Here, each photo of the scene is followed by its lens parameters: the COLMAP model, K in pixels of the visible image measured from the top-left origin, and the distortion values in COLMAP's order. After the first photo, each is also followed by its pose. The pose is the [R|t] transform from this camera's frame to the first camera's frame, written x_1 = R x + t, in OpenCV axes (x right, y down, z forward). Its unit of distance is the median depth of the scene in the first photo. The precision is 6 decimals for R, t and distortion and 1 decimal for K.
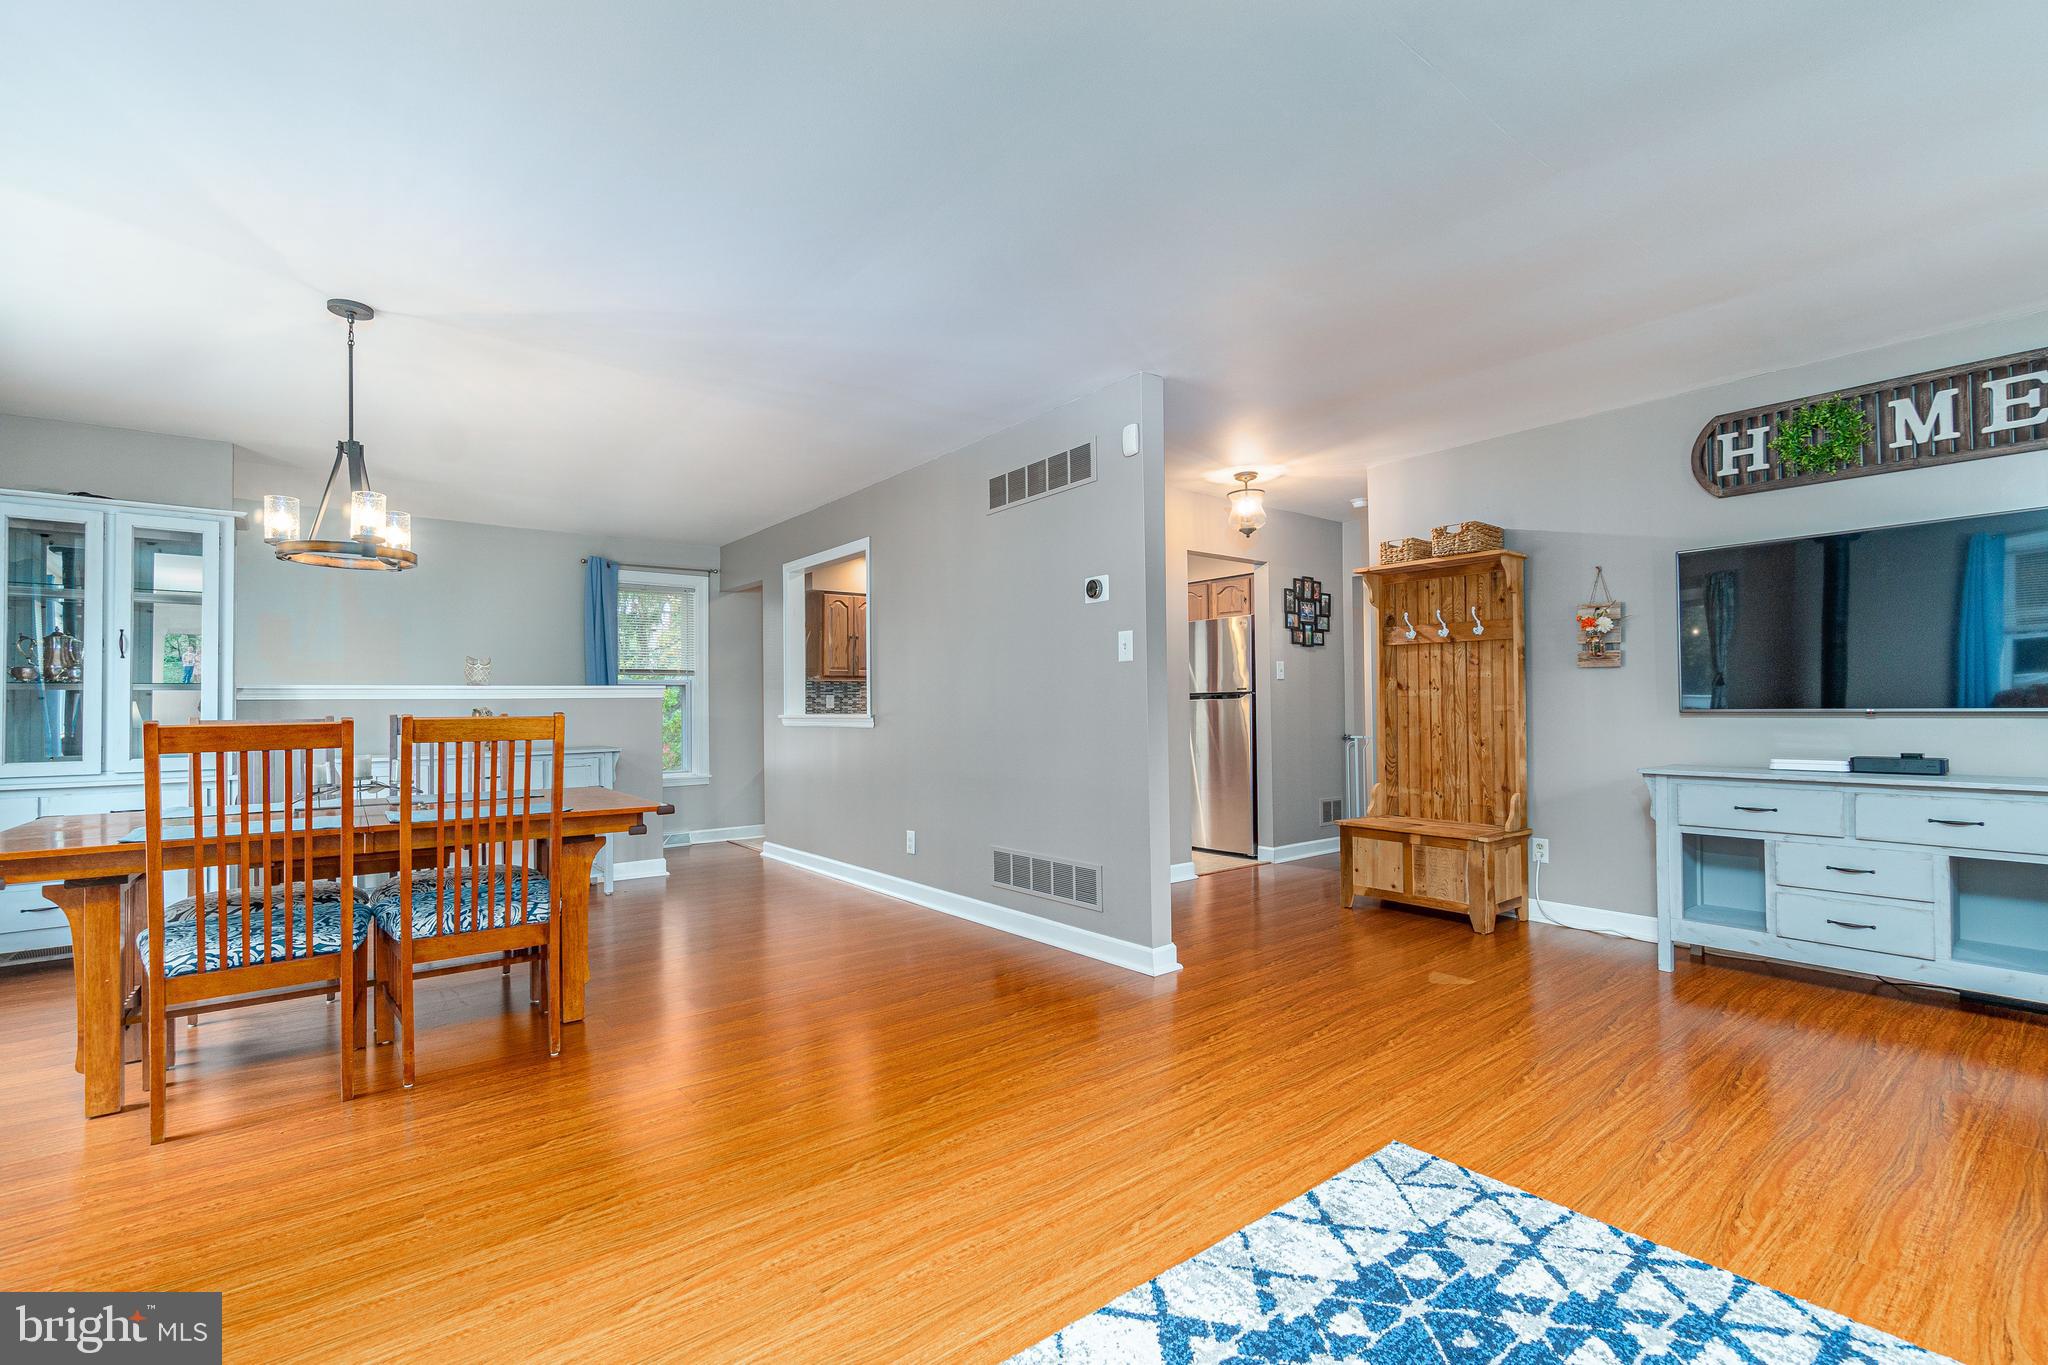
lens RADIAL K [[888.0, 0, 1008.0], [0, 888.0, 701.3], [0, 0, 1]] dist [-0.001872, 0.000852]
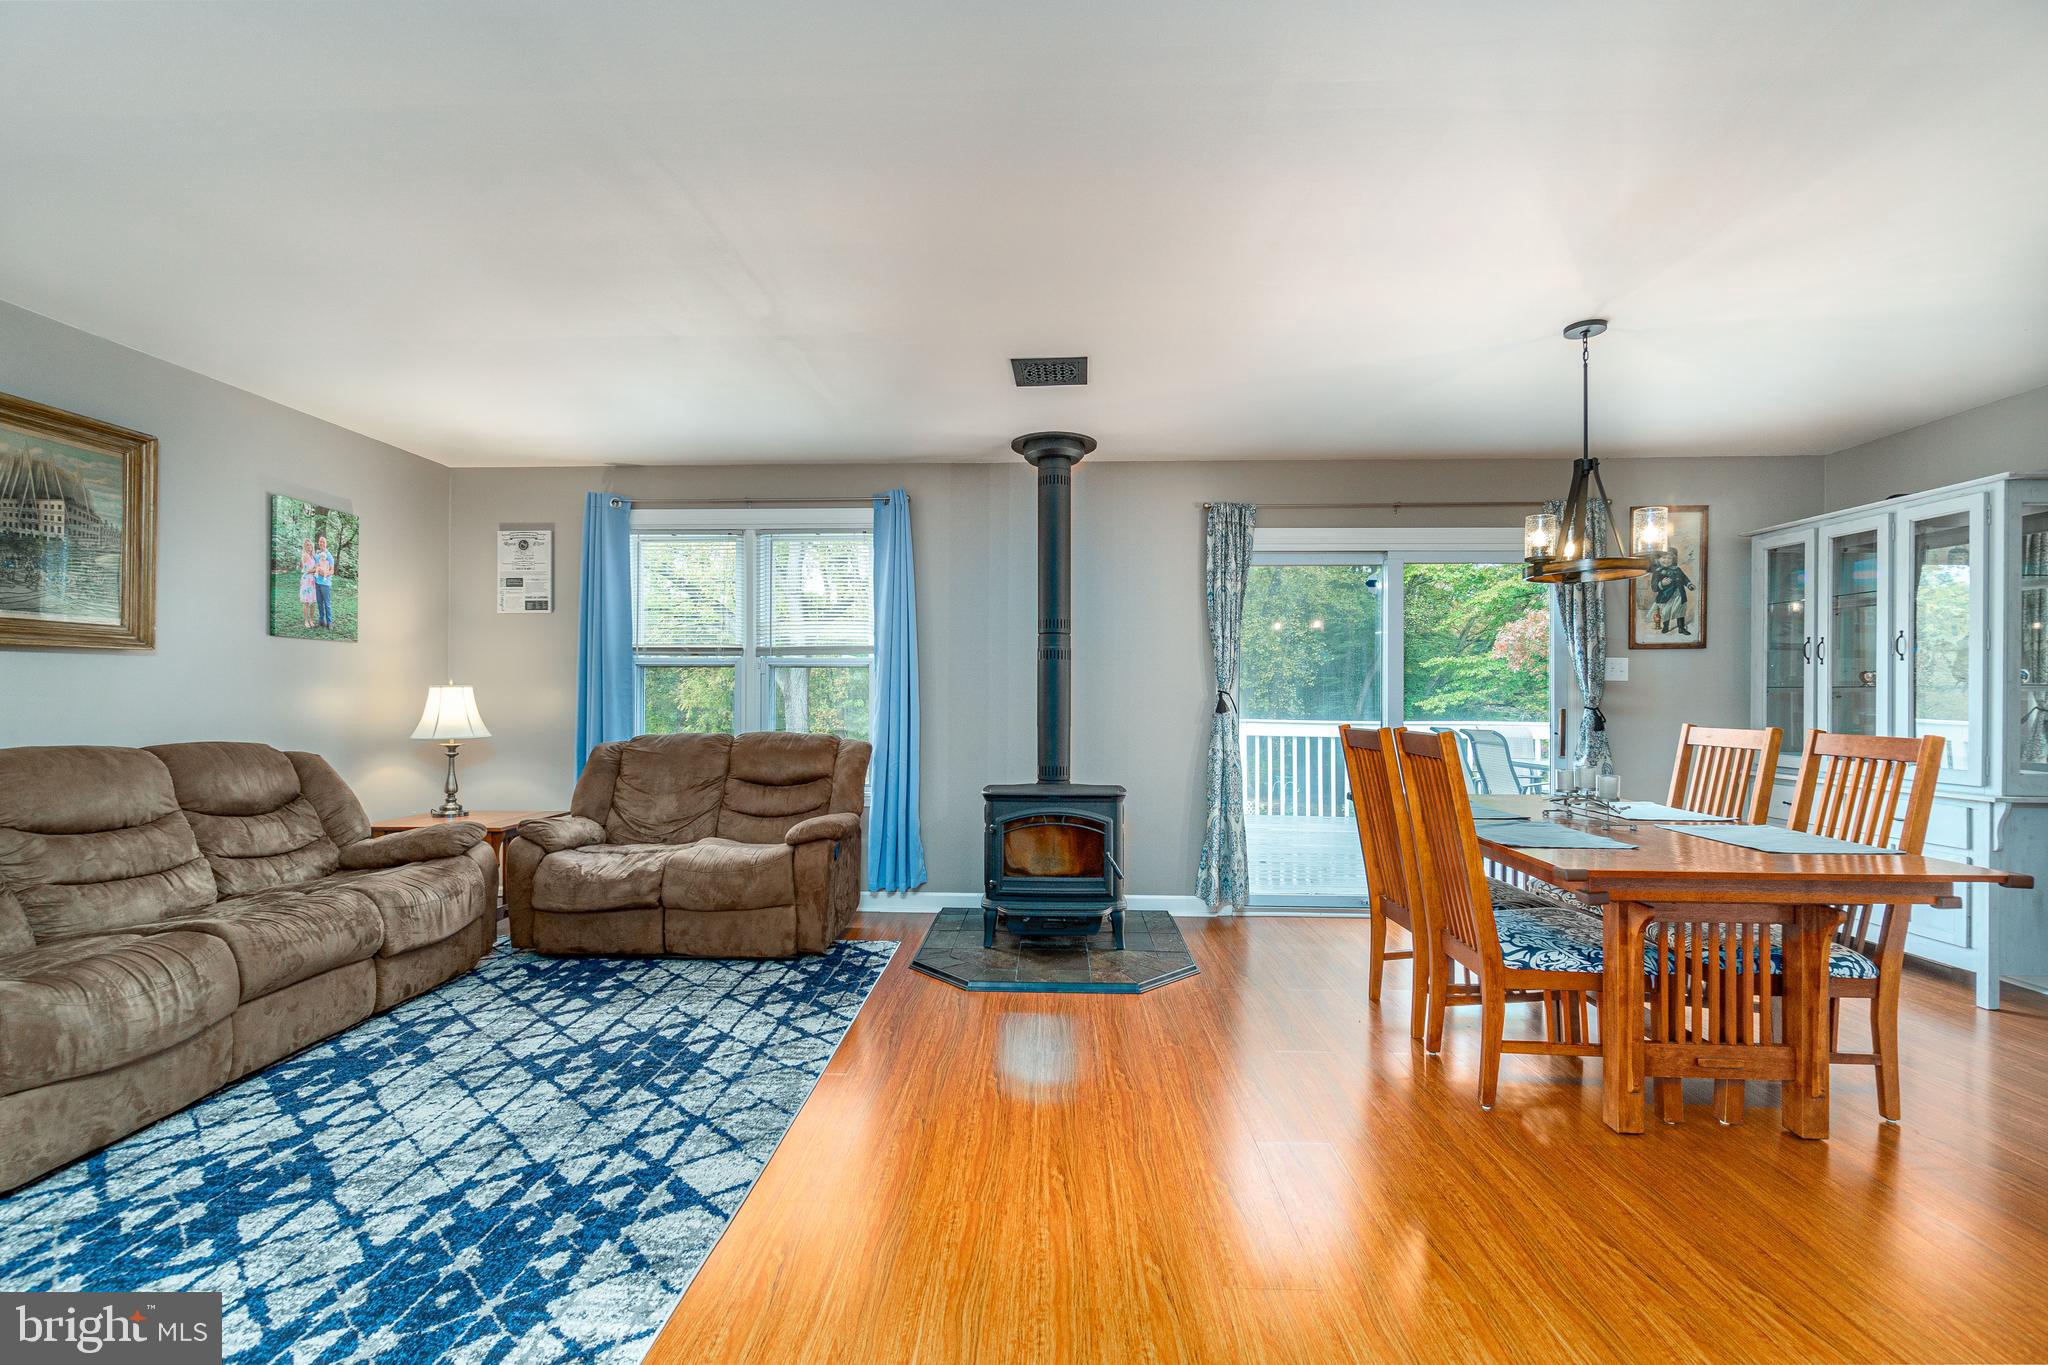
lens RADIAL K [[888.0, 0, 1019.9], [0, 888.0, 693.5], [0, 0, 1]] dist [-0.001872, 0.000852]
pose [[-0.639343, 0.006675, -0.768893, 0.845900], [0.007236, 0.999970, 0.002665, -0.054889], [0.768888, -0.003860, -0.639372, 2.123545]]
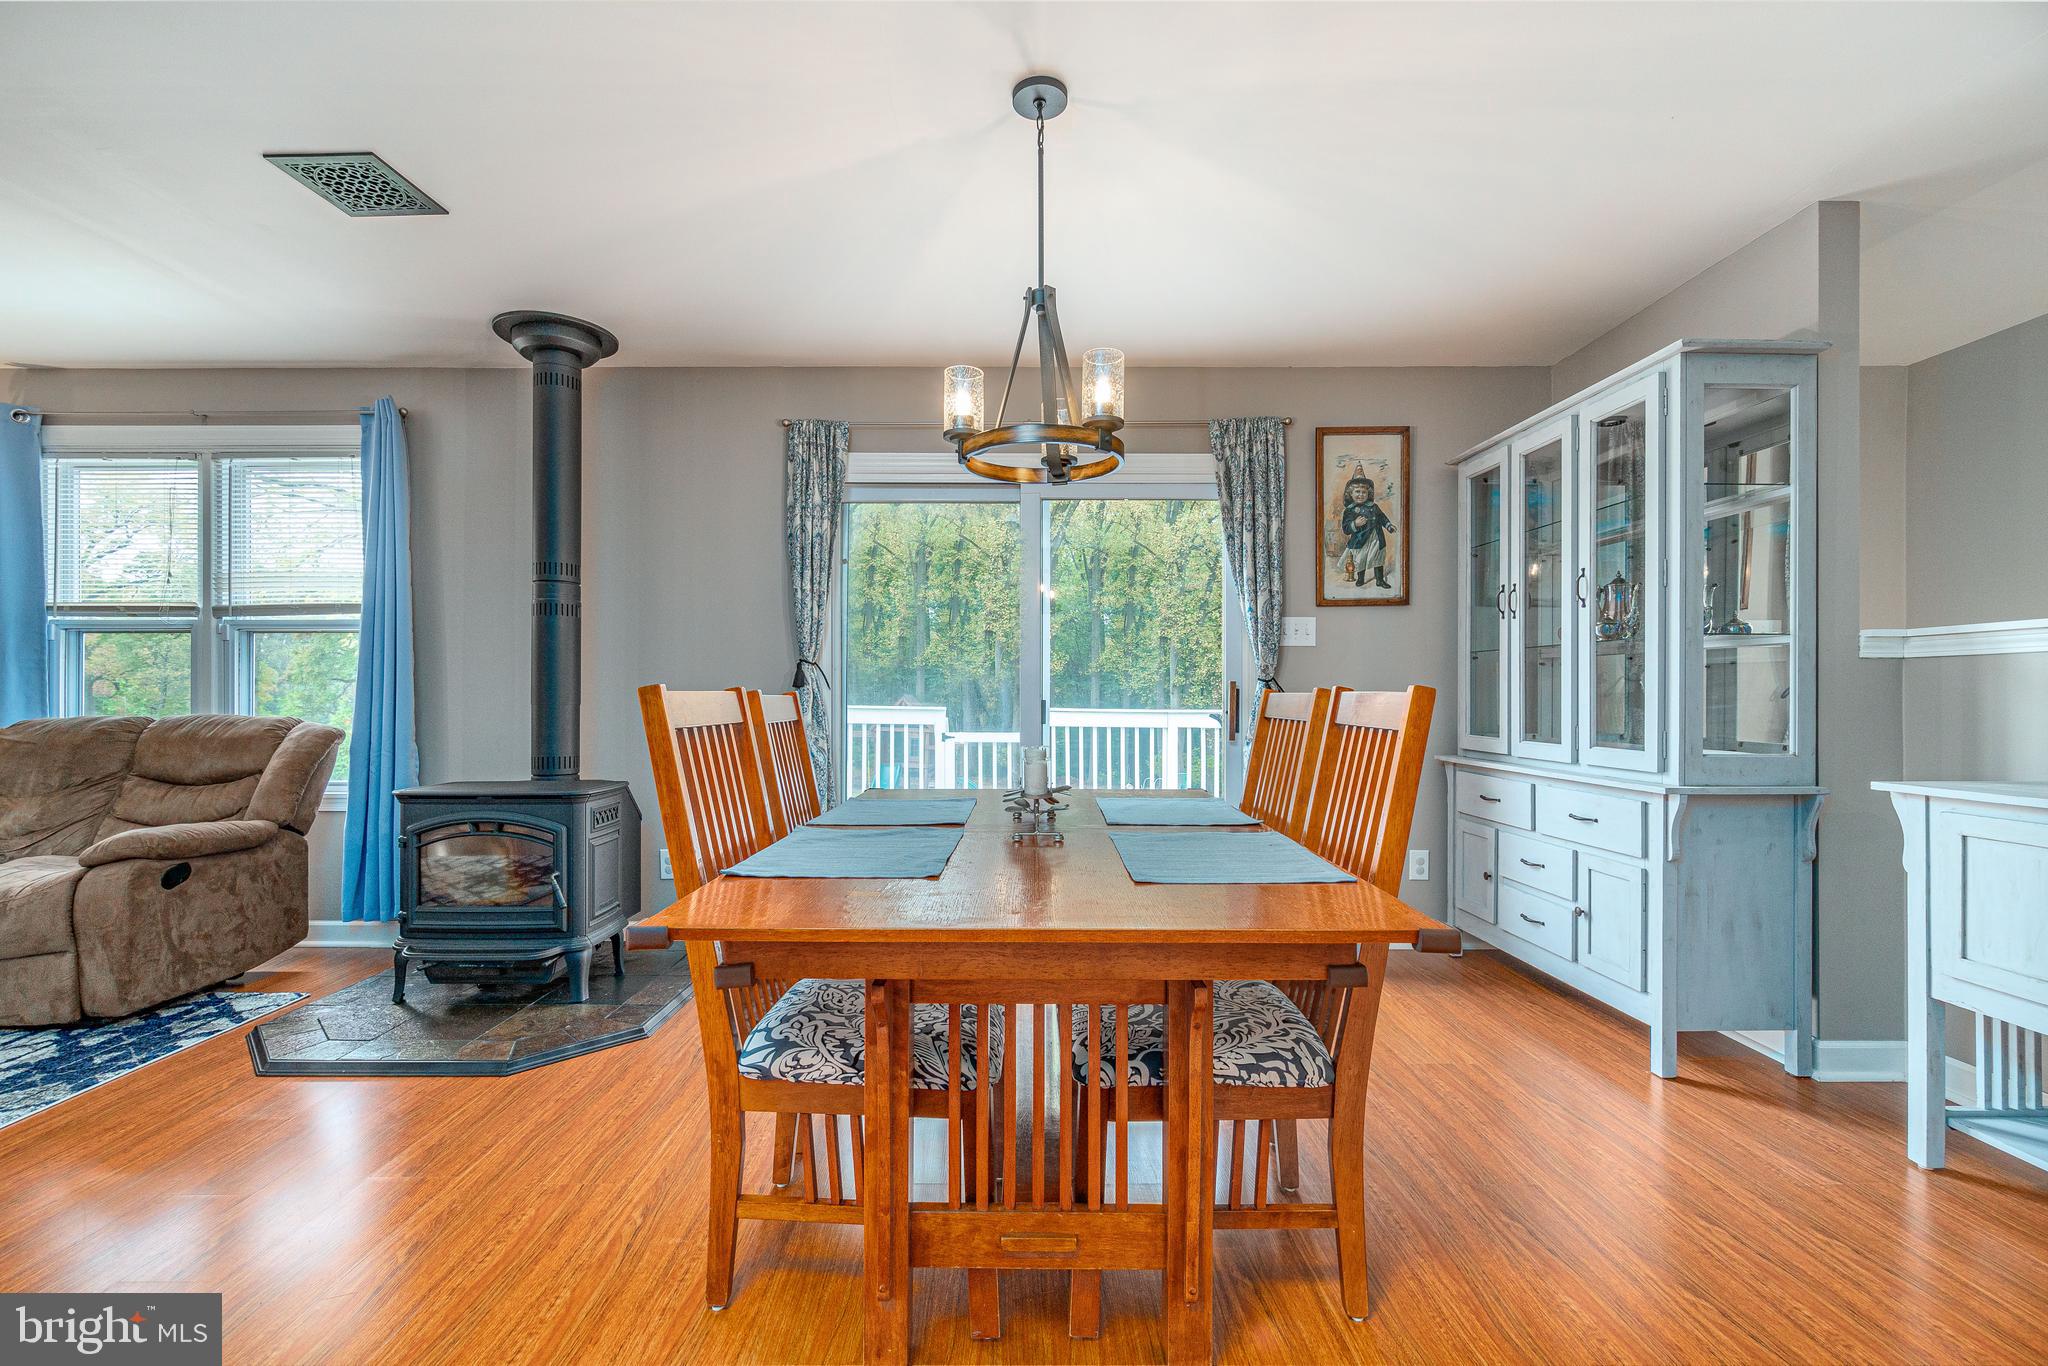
lens RADIAL K [[888.0, 0, 1015.8], [0, 888.0, 692.0], [0, 0, 1]] dist [-0.001872, 0.000852]
pose [[-0.607213, 0.010000, -0.794476, -0.329317], [0.010501, 0.999934, 0.004559, 0.028497], [0.794470, -0.005575, -0.607278, 2.585386]]
